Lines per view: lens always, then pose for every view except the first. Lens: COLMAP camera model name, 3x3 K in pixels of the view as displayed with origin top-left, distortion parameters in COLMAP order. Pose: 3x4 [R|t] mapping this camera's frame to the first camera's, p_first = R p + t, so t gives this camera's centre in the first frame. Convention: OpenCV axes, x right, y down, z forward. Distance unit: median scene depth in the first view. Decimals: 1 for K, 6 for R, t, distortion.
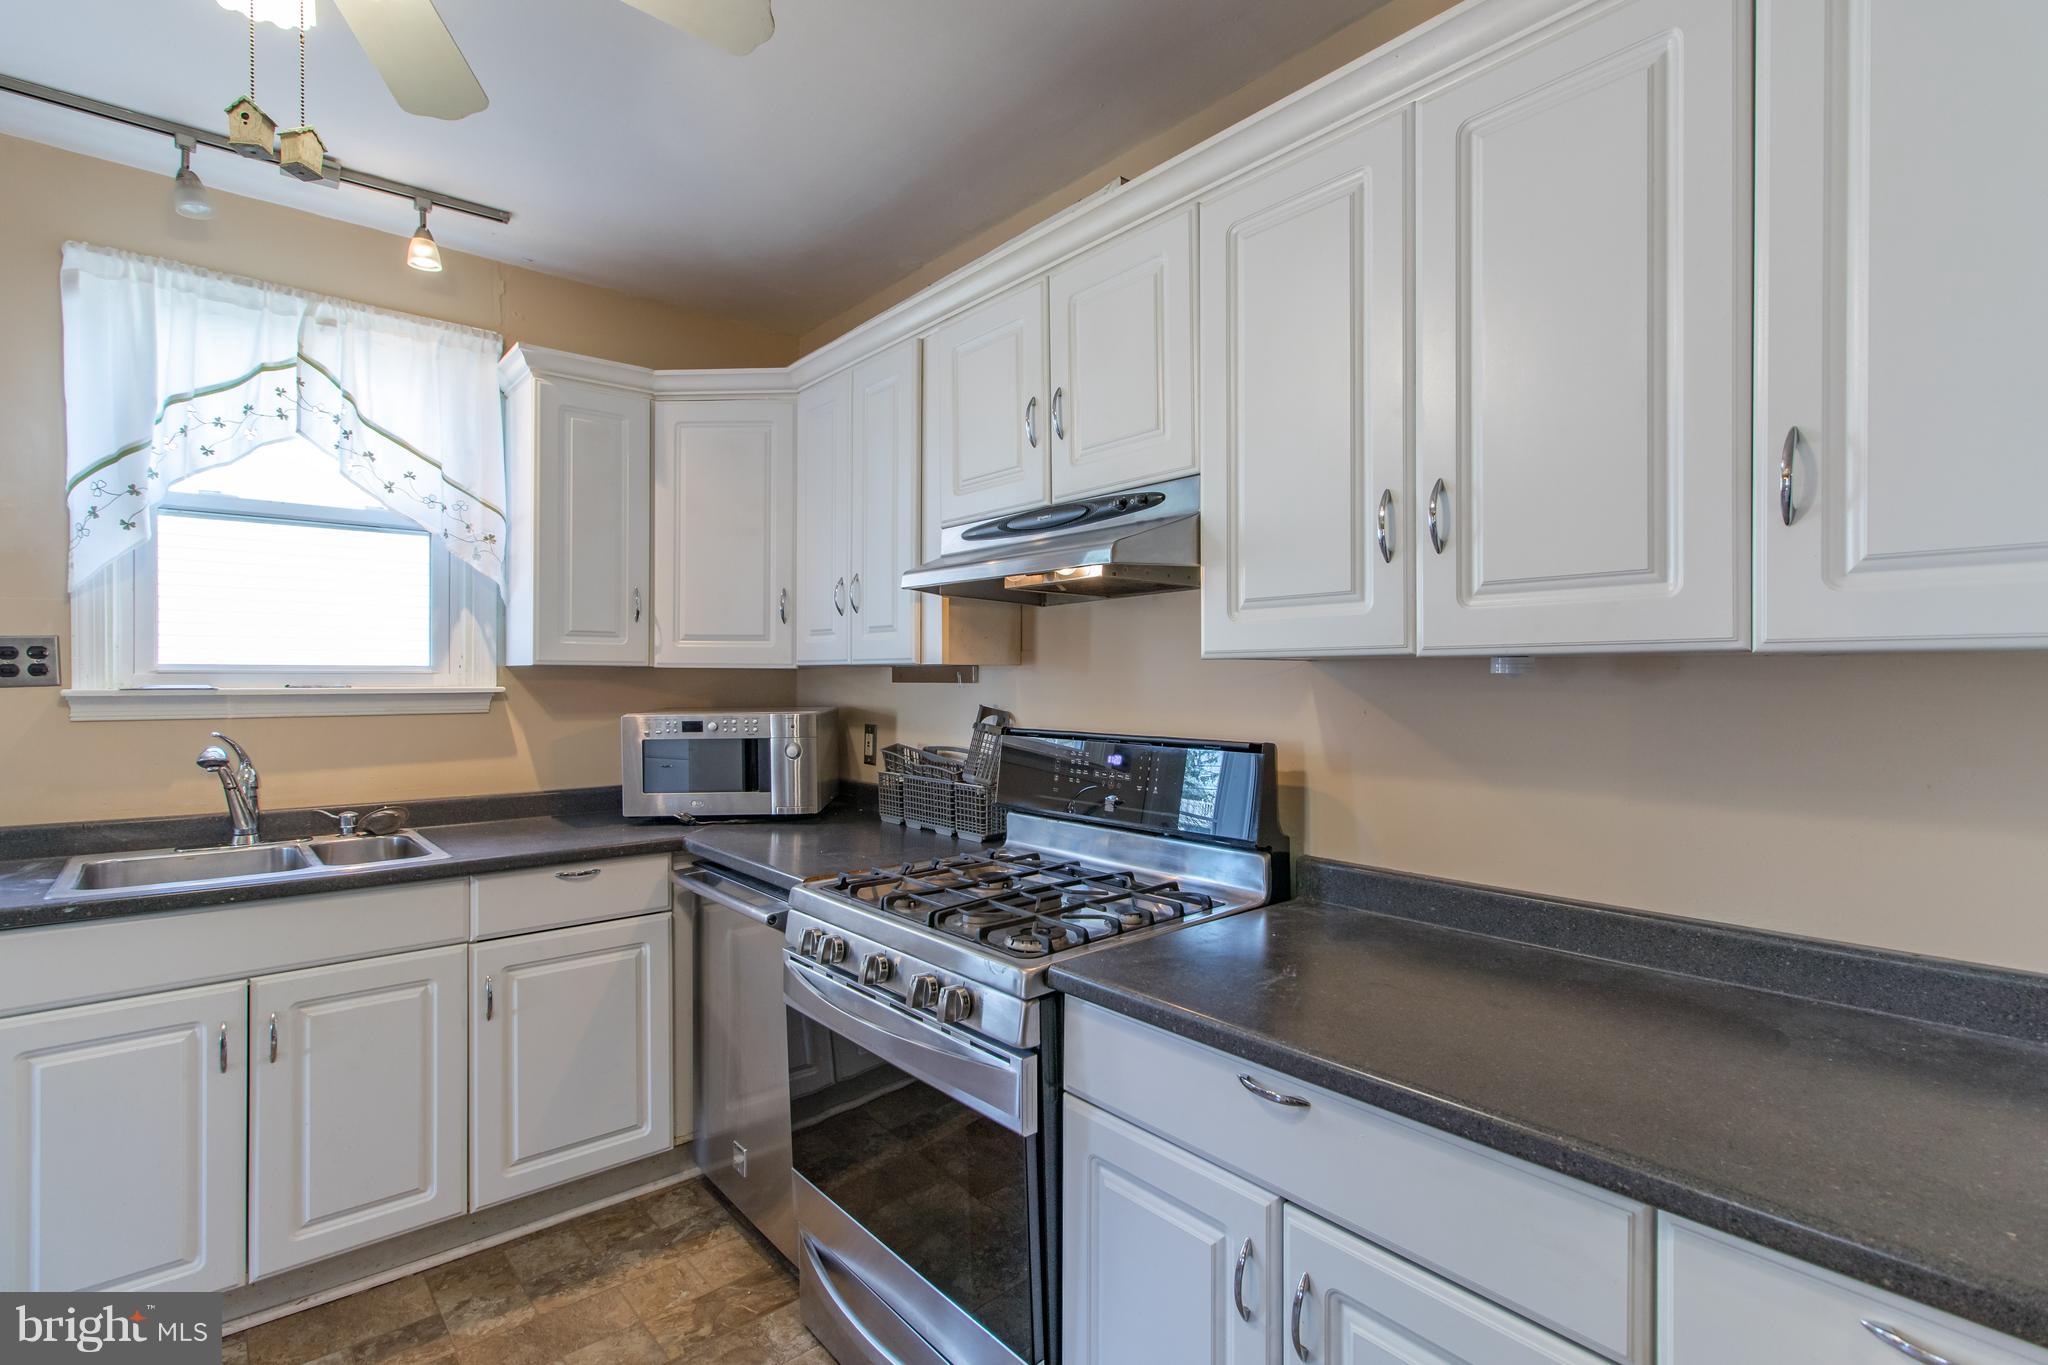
lens RADIAL K [[966.9, 0, 1033.8], [0, 966.9, 679.0], [0, 0, 1]] dist [0.002606, 0.000328]
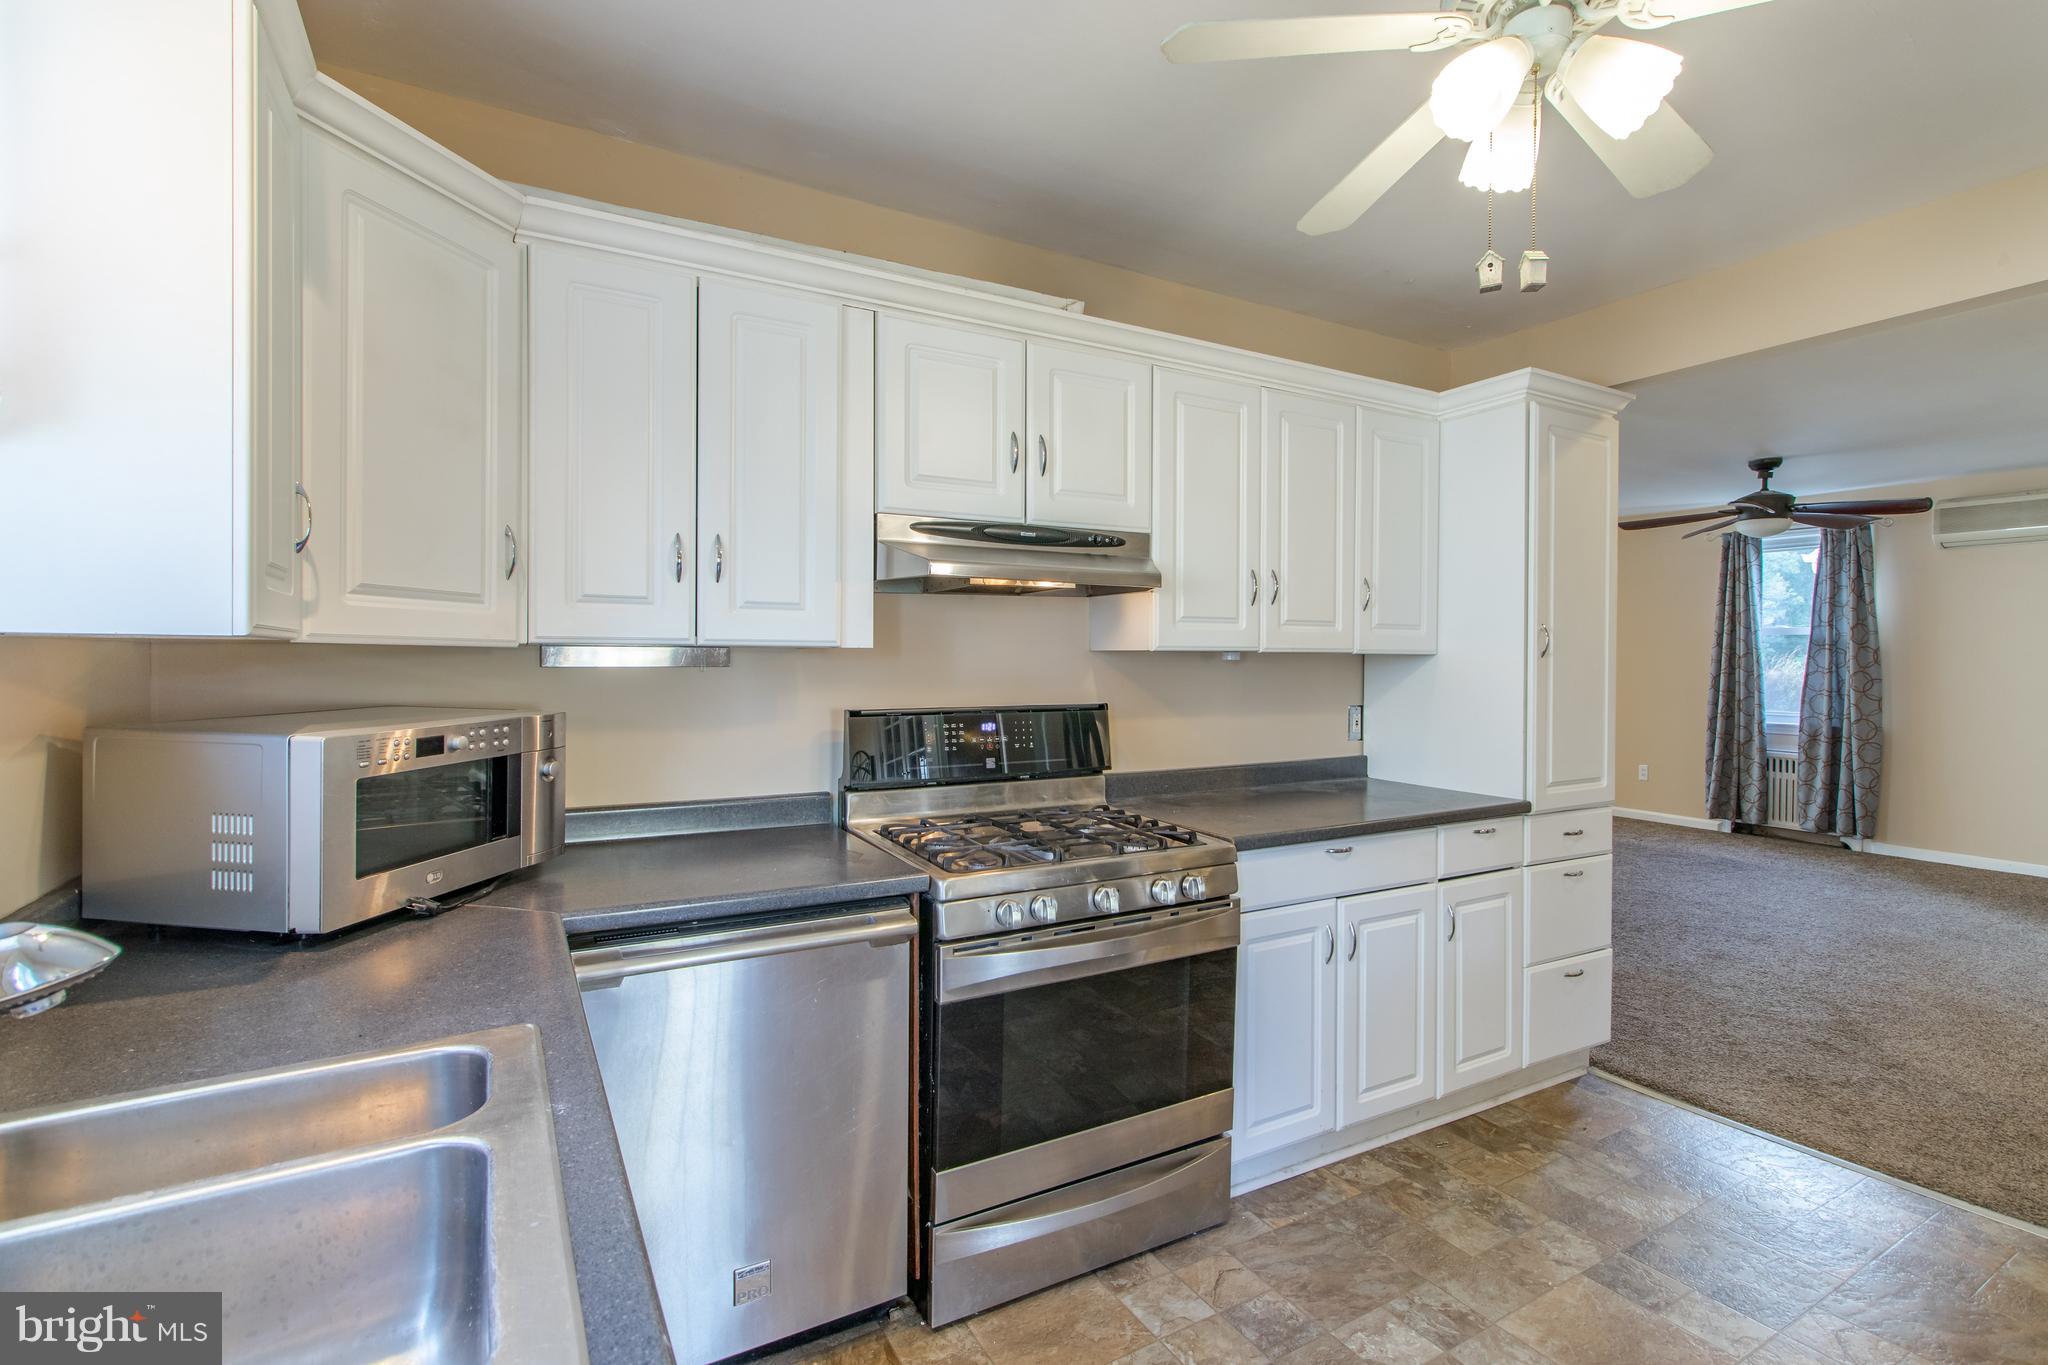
lens RADIAL K [[946.7, 0, 1043.1], [0, 946.7, 666.9], [0, 0, 1]] dist [0.000263, -0.000413]
pose [[0.183307, -0.007389, 0.983028, -0.984968], [-0.001322, 0.999969, 0.007763, -0.003815], [-0.983055, -0.002723, 0.183292, 0.622650]]
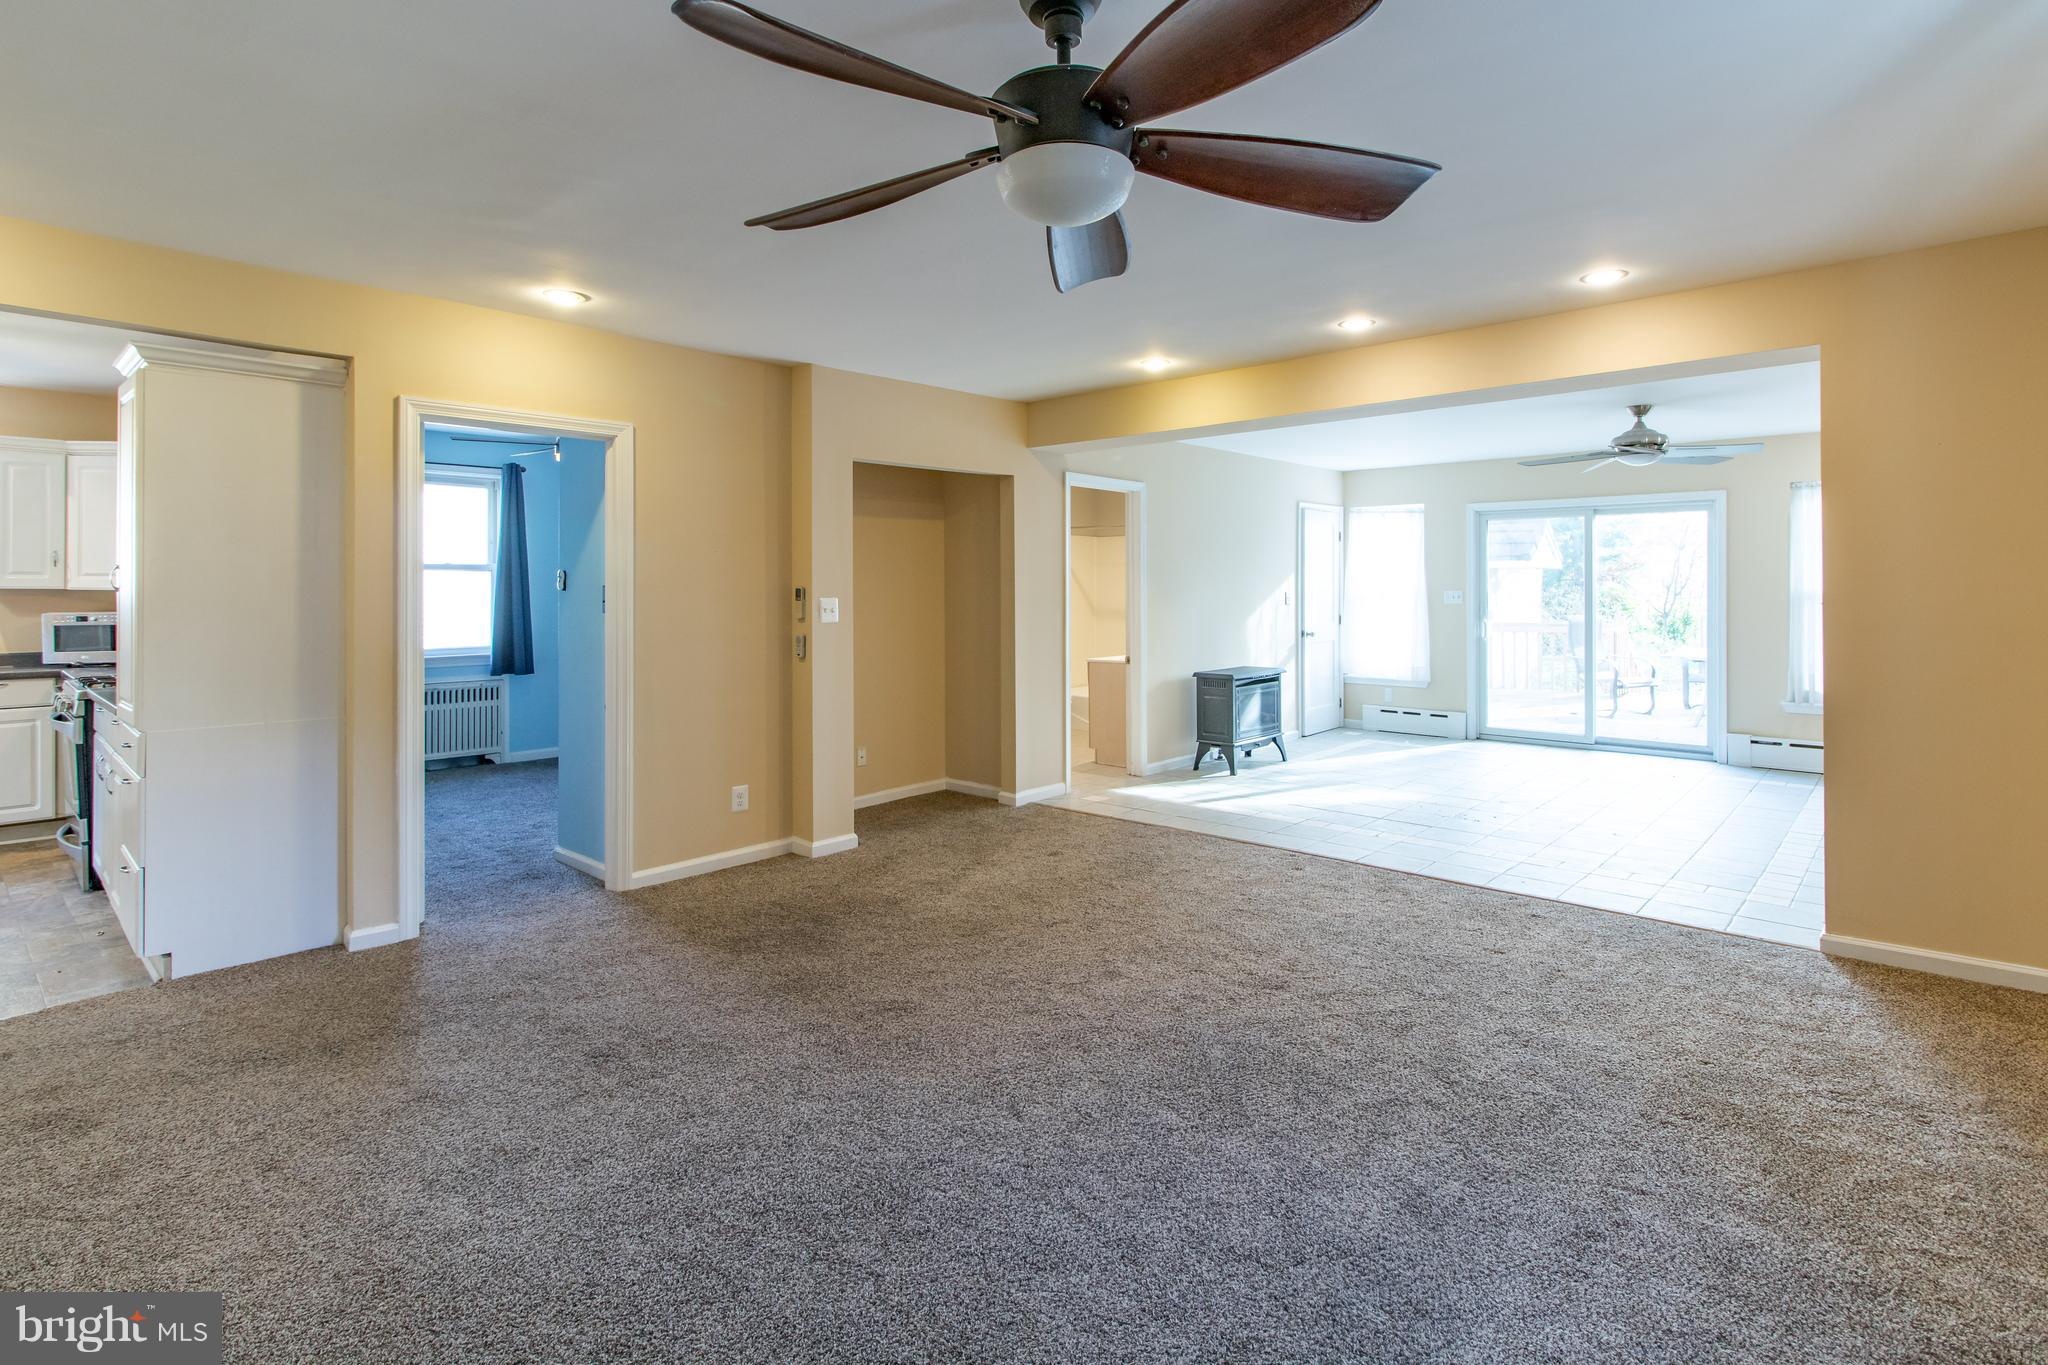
lens RADIAL K [[985.0, 0, 1027.1], [0, 985.0, 591.5], [0, 0, 1]] dist [-0.000003, 0.000419]
pose [[0.991934, 0.000290, 0.126758, 1.572022], [0.000075, 0.999996, -0.002876, -0.002415], [-0.126758, 0.002862, 0.991930, -1.512555]]
